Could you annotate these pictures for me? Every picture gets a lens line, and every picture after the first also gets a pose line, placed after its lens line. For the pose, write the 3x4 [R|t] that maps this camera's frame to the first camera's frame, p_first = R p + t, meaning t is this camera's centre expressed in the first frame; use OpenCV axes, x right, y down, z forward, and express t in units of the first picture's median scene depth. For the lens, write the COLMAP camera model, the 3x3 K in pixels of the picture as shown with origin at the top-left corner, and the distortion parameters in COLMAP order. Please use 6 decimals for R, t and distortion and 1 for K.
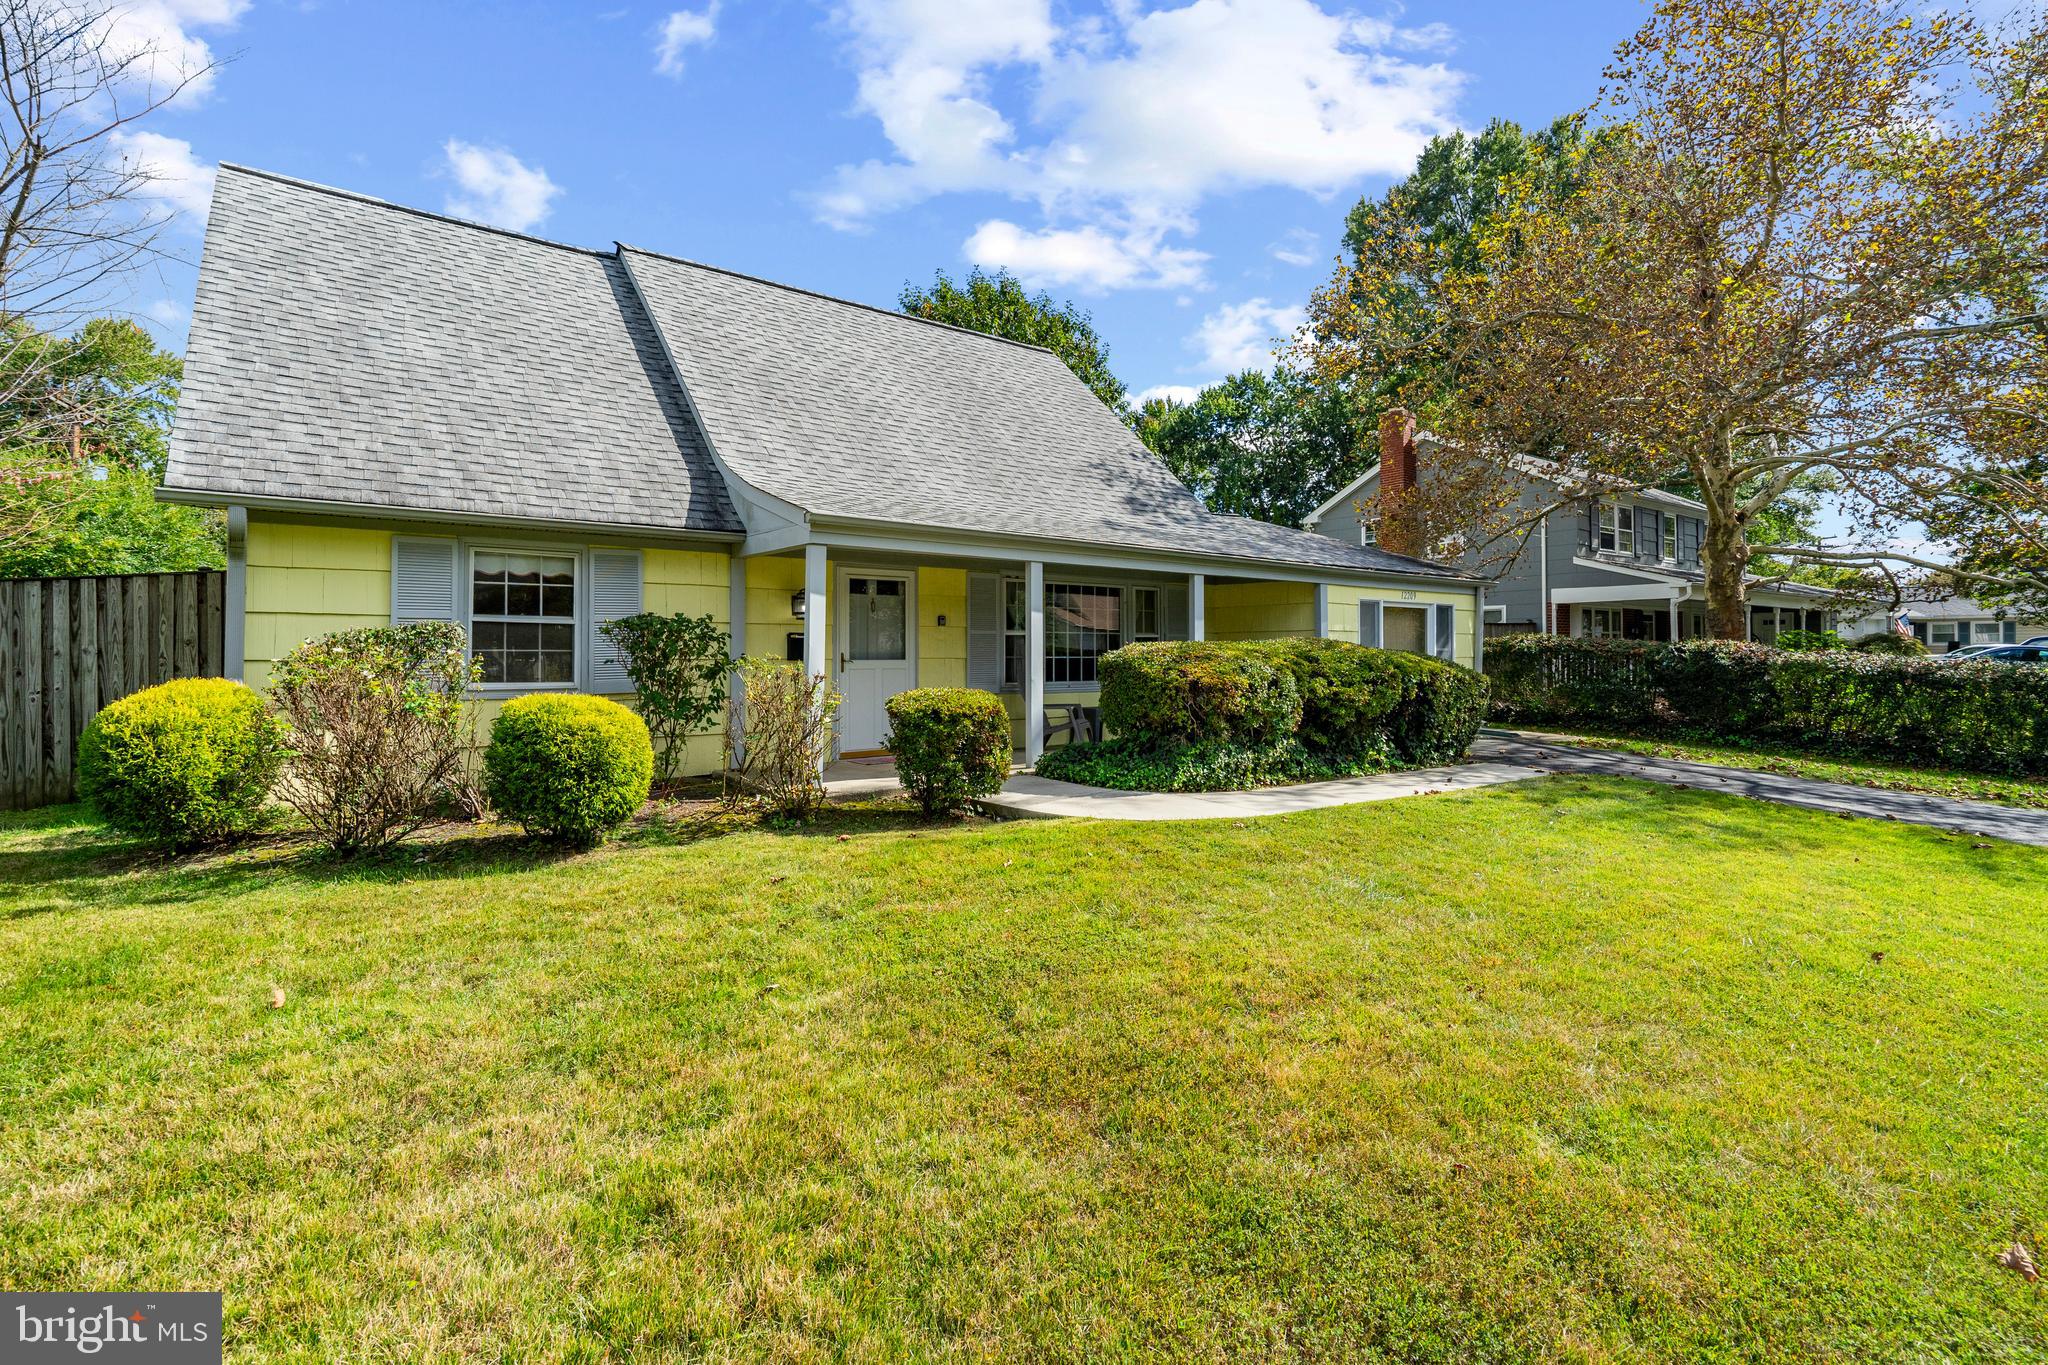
lens RADIAL K [[957.1, 0, 1018.5], [0, 957.1, 624.3], [0, 0, 1]] dist [0.001341, 0.000312]
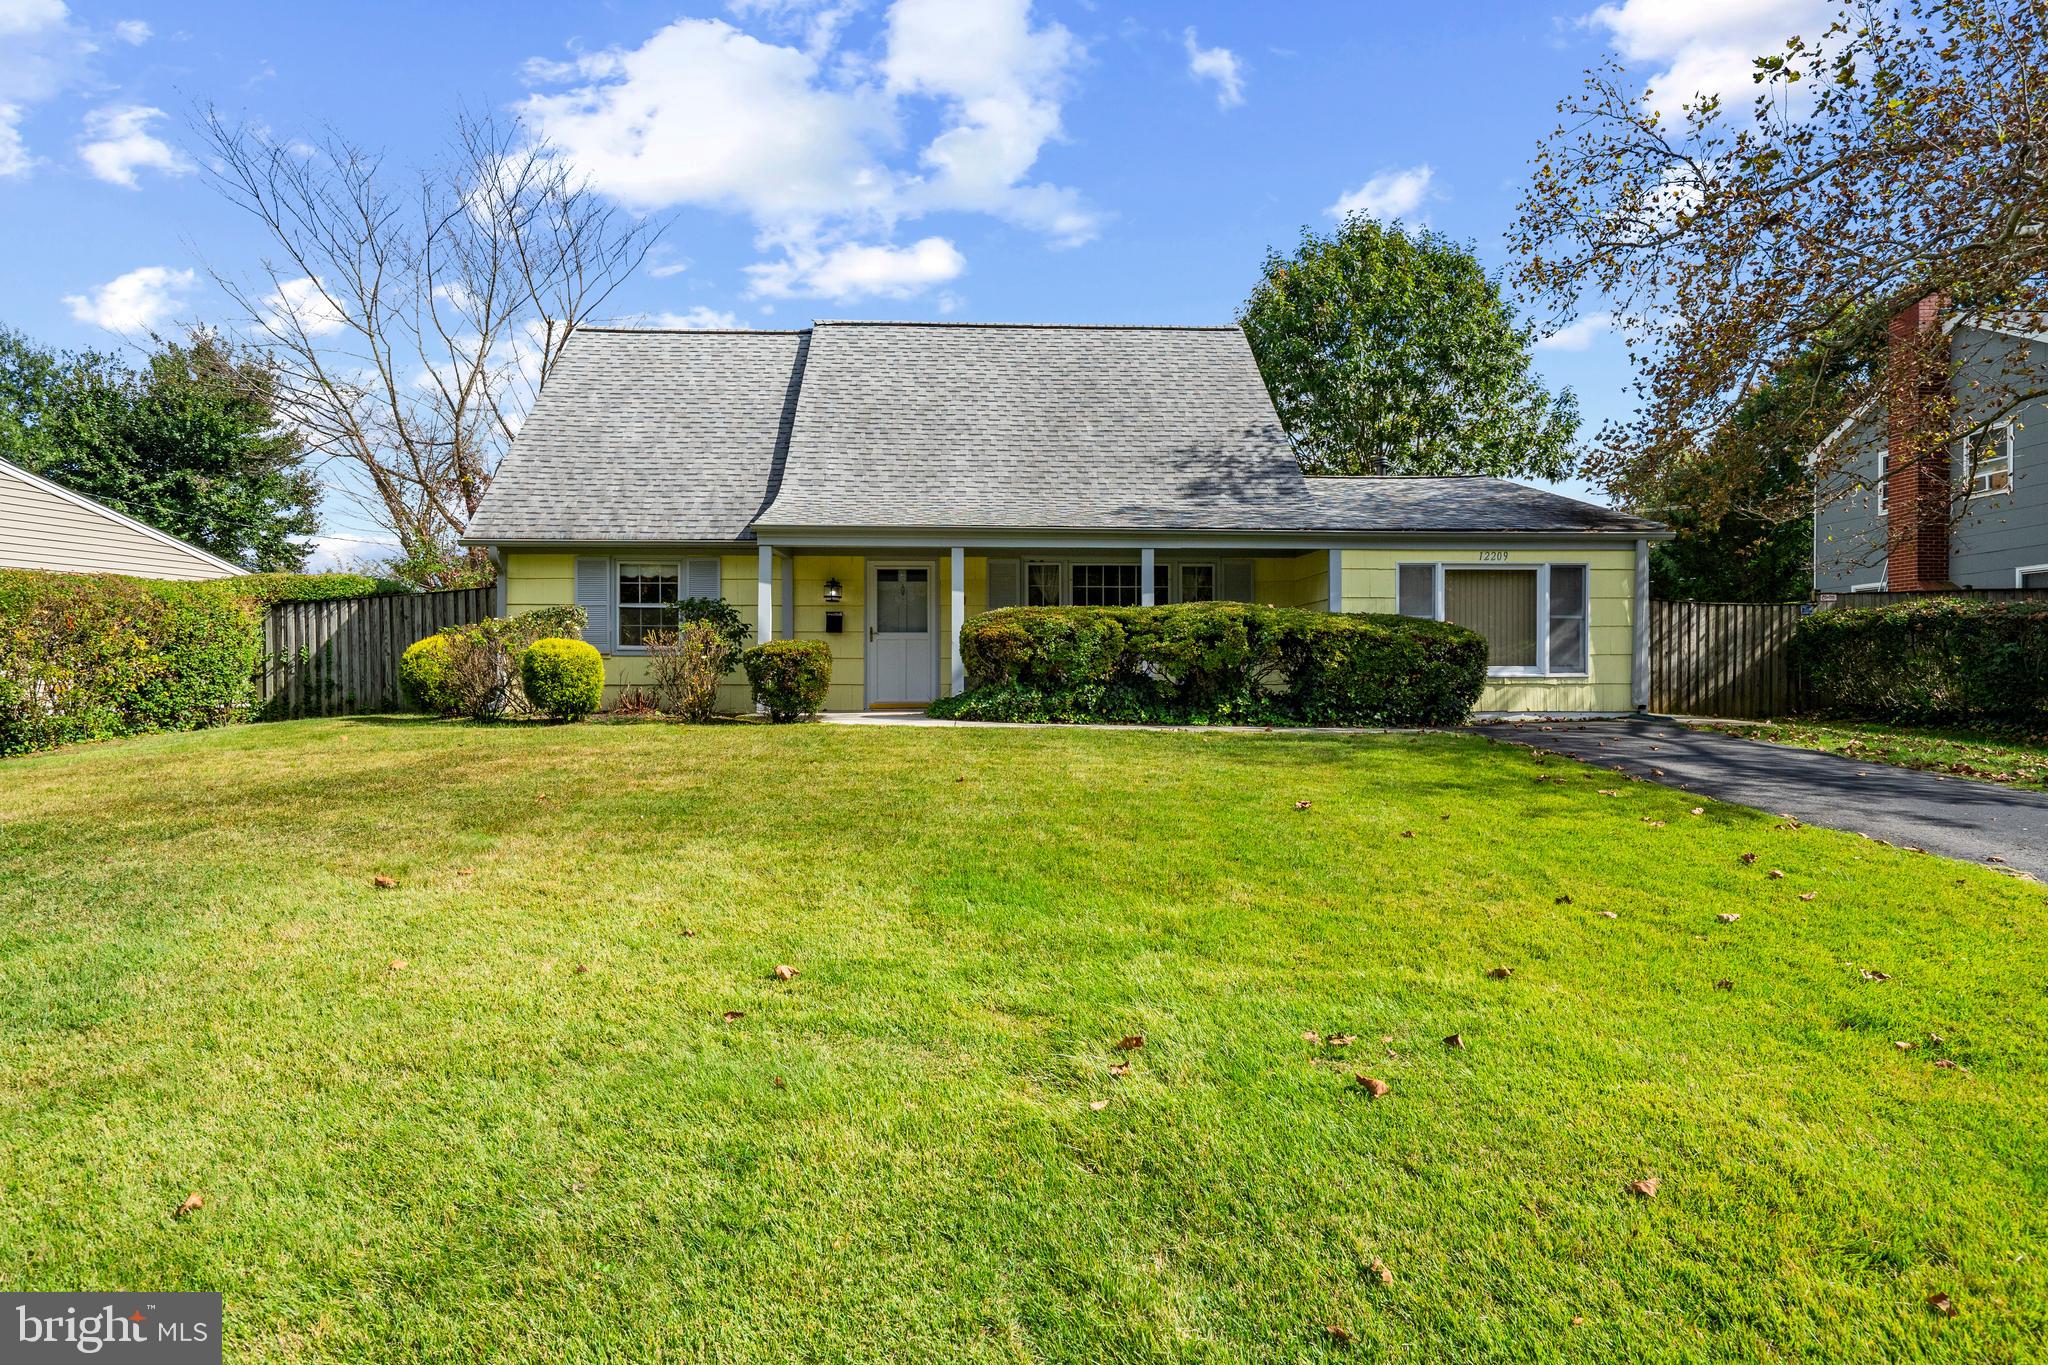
lens RADIAL K [[1167.6, 0, 1024.0], [0, 1167.6, 682.5], [0, 0, 1]] dist [-0.002714, -0.000625]
pose [[0.821934, 0.000090, -0.569582, 0.656977], [0.018266, 0.999481, 0.026516, 0.049662], [0.569289, -0.032198, 0.821507, -0.137562]]
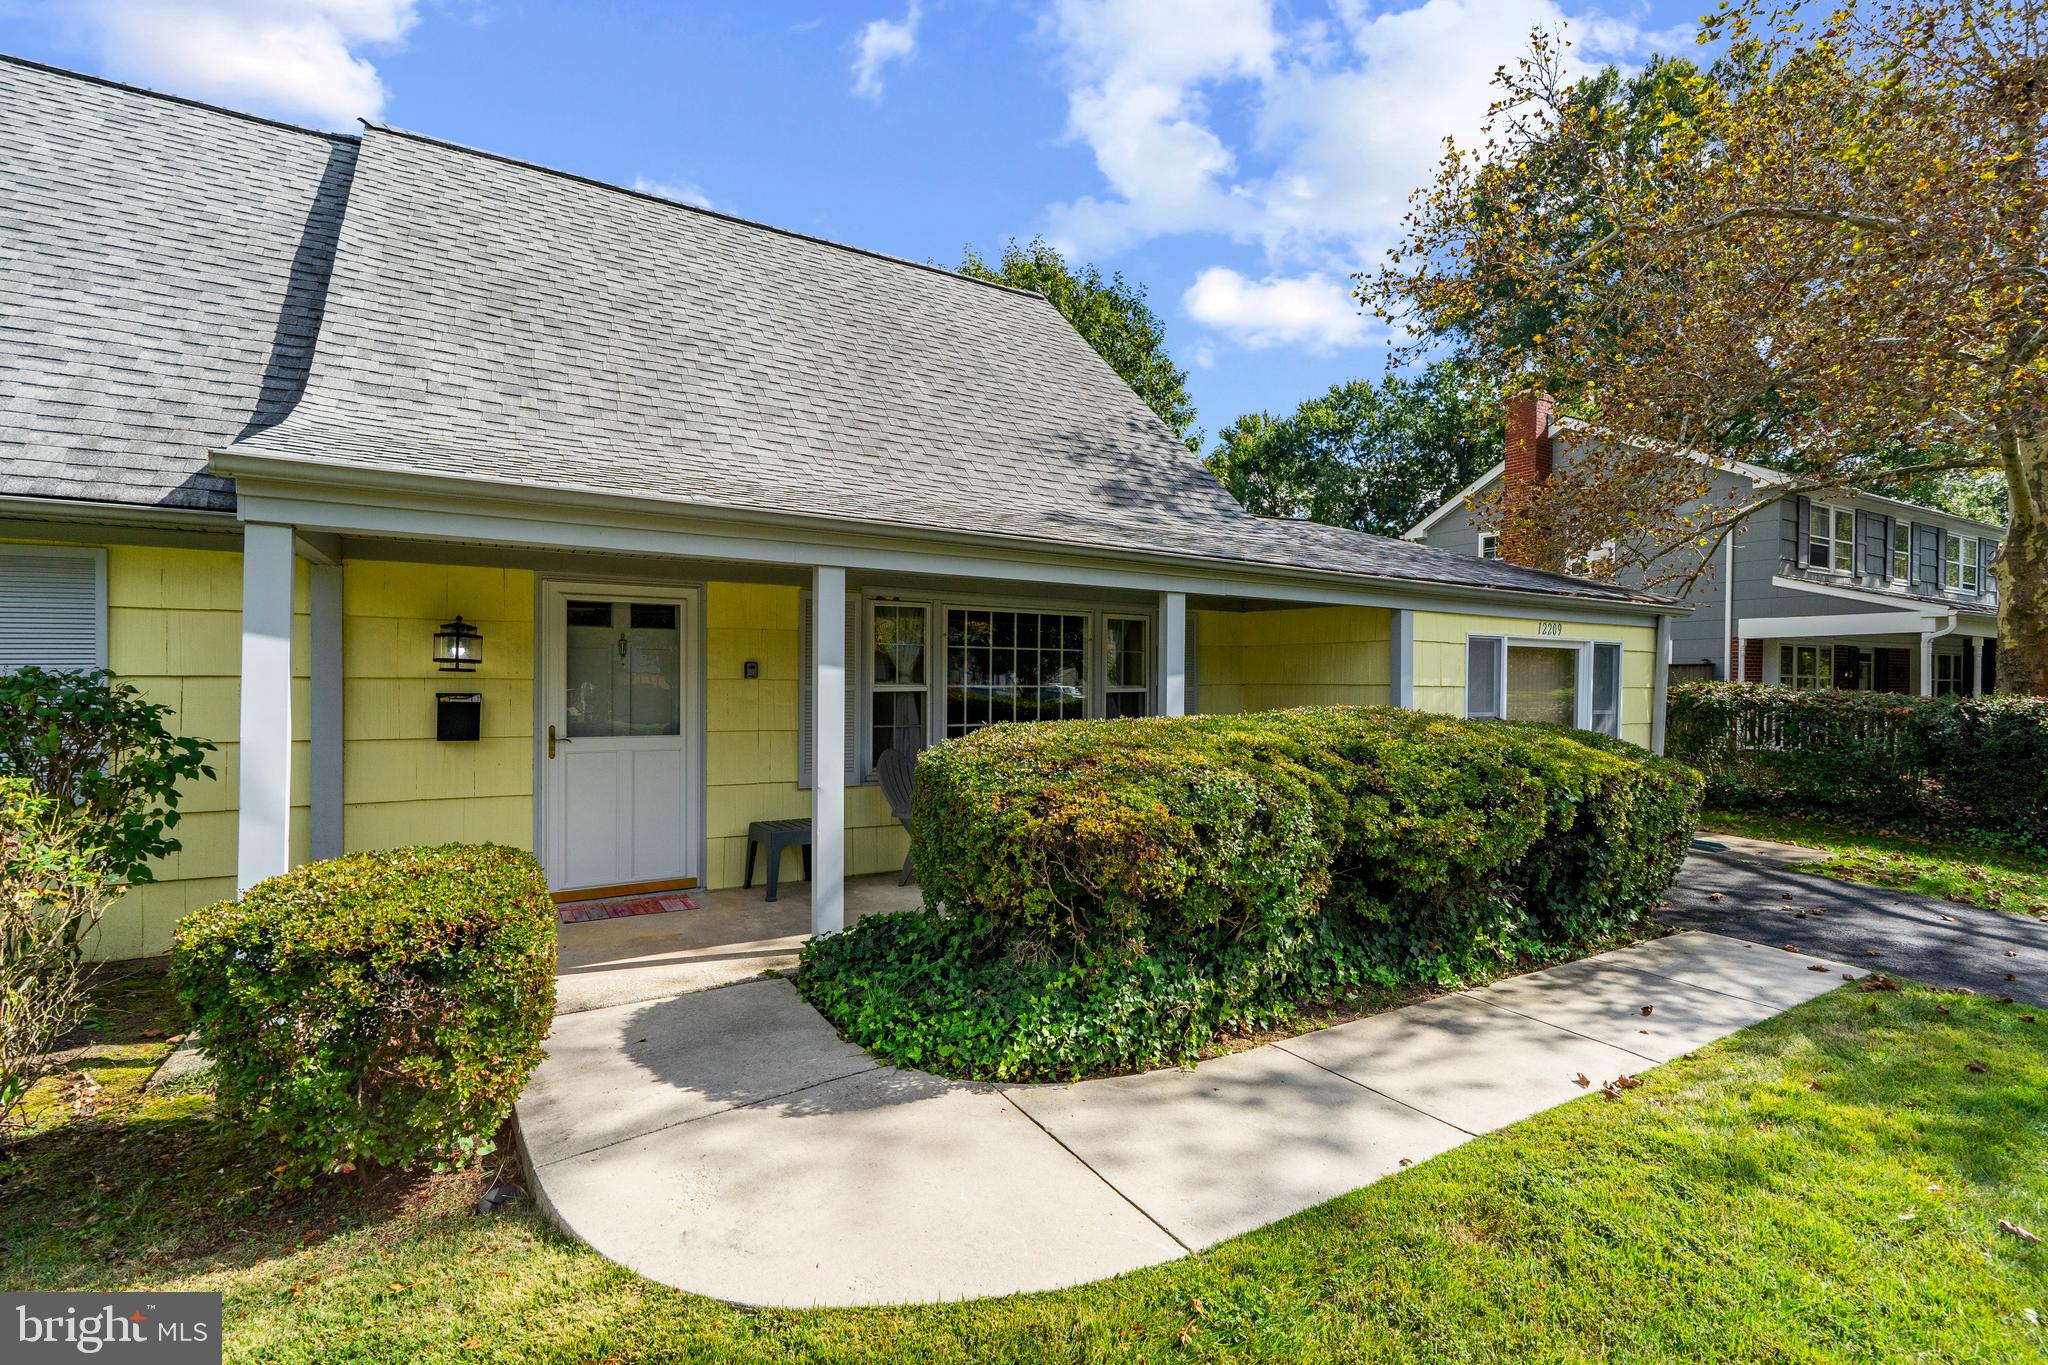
lens RADIAL K [[927.4, 0, 1024.0], [0, 927.4, 682.5], [0, 0, 1]] dist [-0.000523, 0.000542]
pose [[0.993720, 0.008792, -0.111551, 0.127002], [-0.005255, 0.999475, 0.031969, -0.012174], [0.111773, -0.031182, 0.993244, 0.341489]]
